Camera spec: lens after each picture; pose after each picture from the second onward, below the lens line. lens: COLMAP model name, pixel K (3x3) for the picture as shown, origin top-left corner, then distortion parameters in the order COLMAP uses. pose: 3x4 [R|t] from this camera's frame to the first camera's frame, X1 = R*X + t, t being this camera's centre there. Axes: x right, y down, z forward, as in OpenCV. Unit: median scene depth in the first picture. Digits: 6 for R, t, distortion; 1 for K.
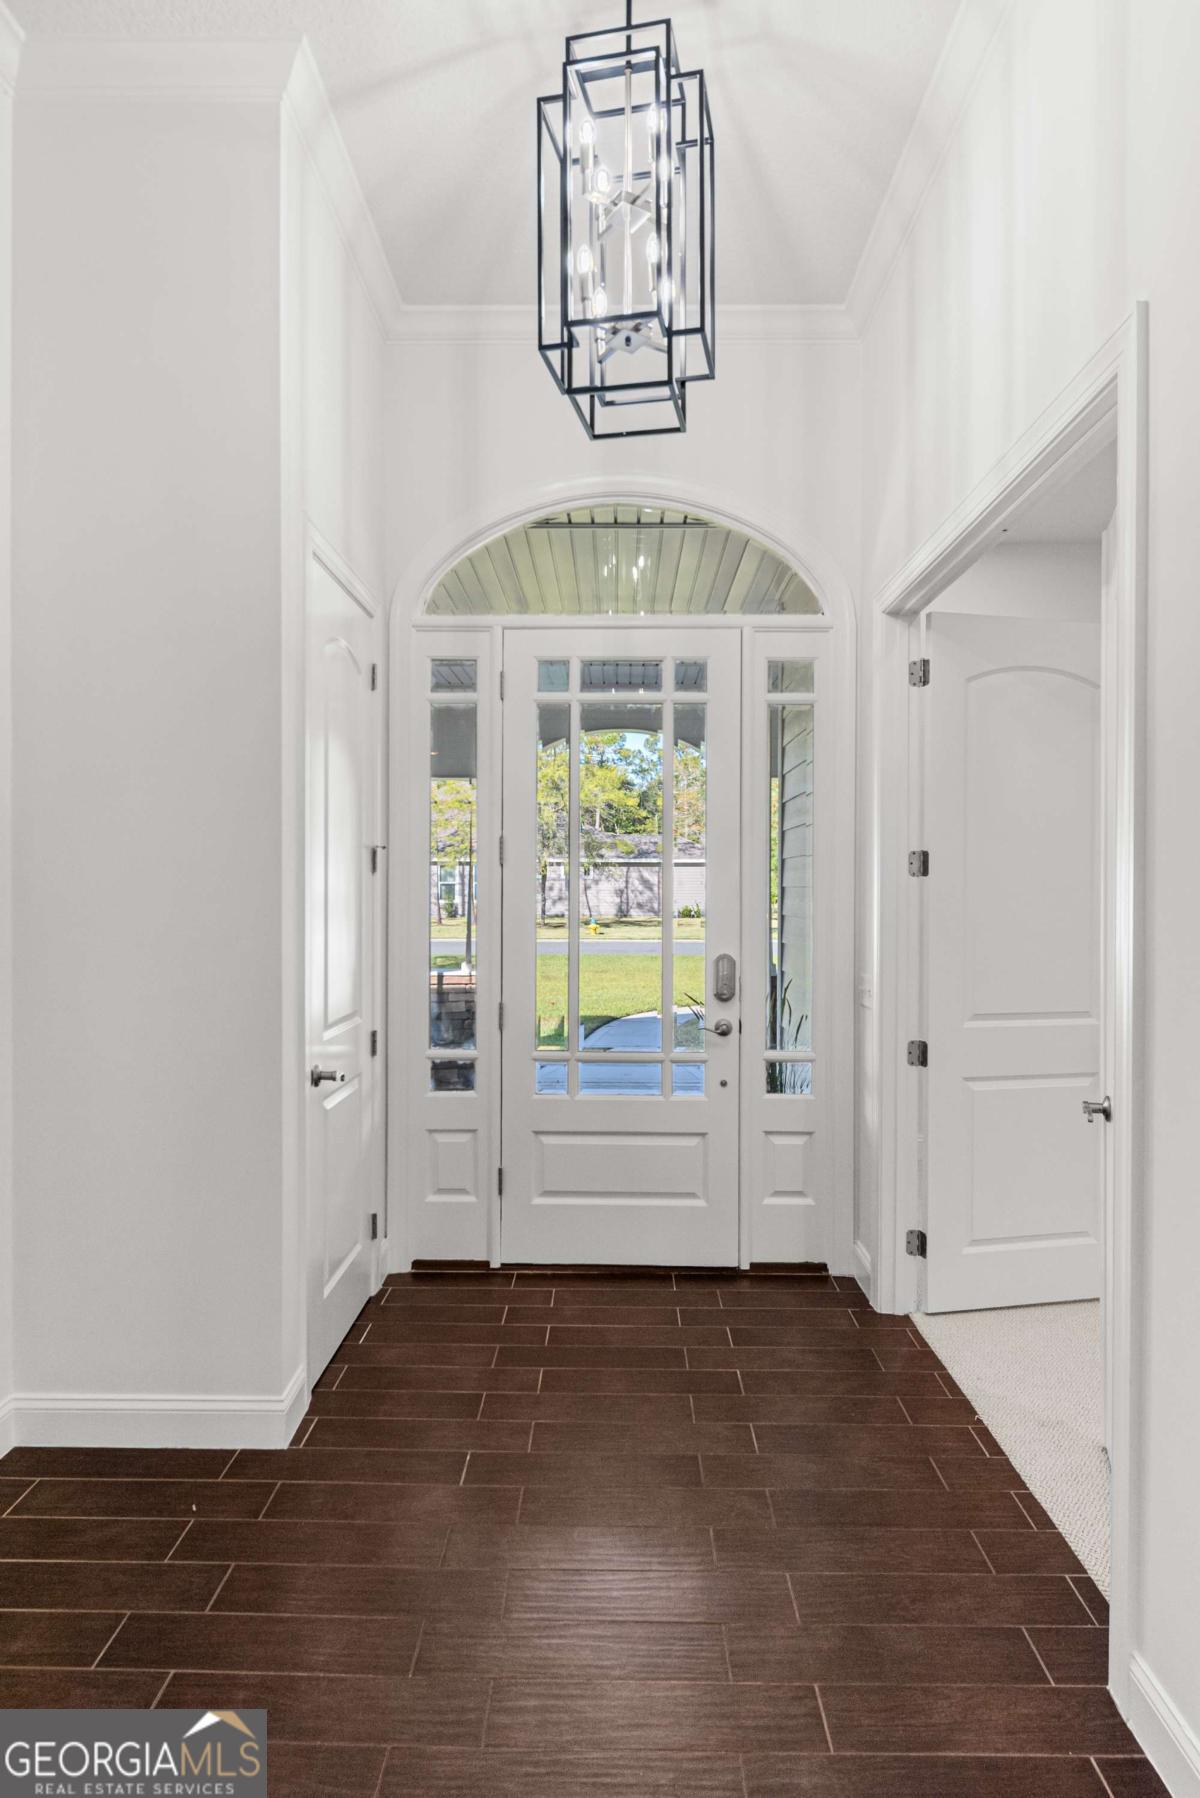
lens RADIAL K [[996.4, 0, 601.5], [0, 996.4, 879.4], [0, 0, 1]] dist [0.010229, -0.019281]
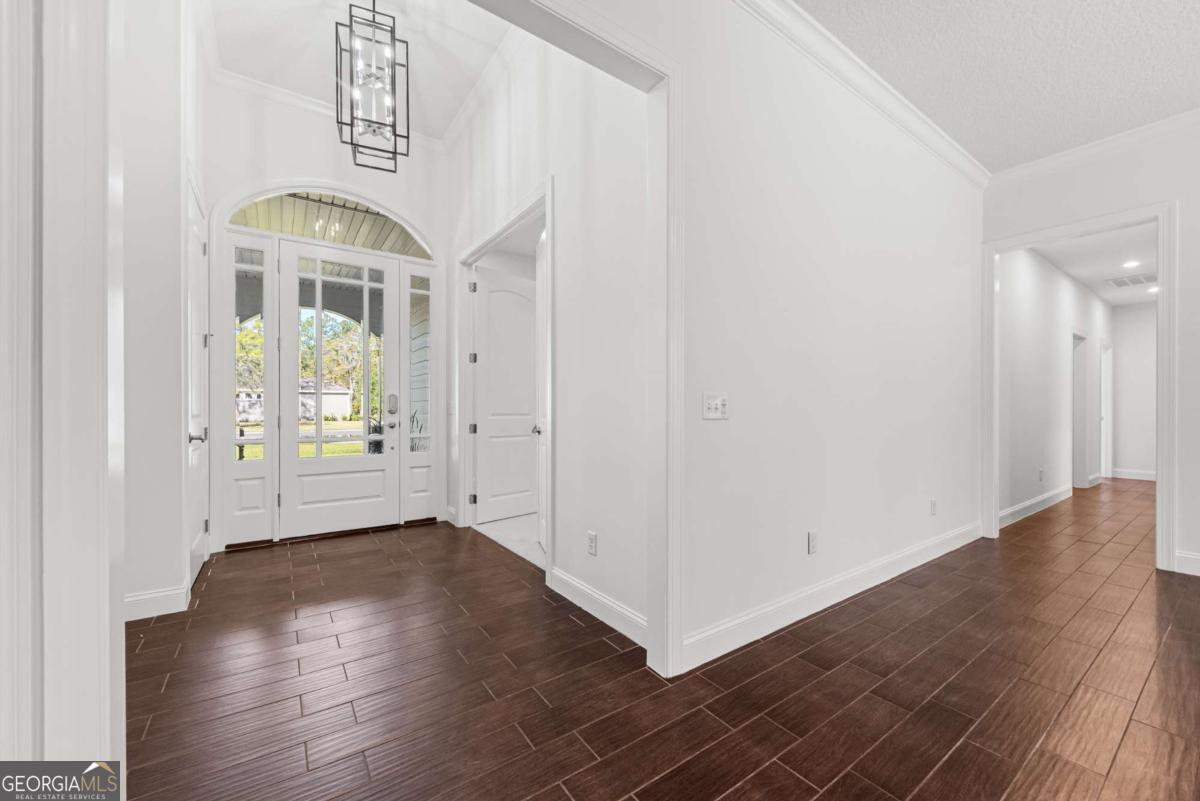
lens RADIAL K [[458.8, 0, 600.0], [0, 458.8, 400.5], [0, 0, 1]] dist [0.000401, -0.006684]
pose [[0.803715, 0.003234, 0.595005, -0.135968], [0.006828, 0.999869, -0.014658, 0.114665], [-0.594975, 0.015844, 0.803588, -0.185008]]
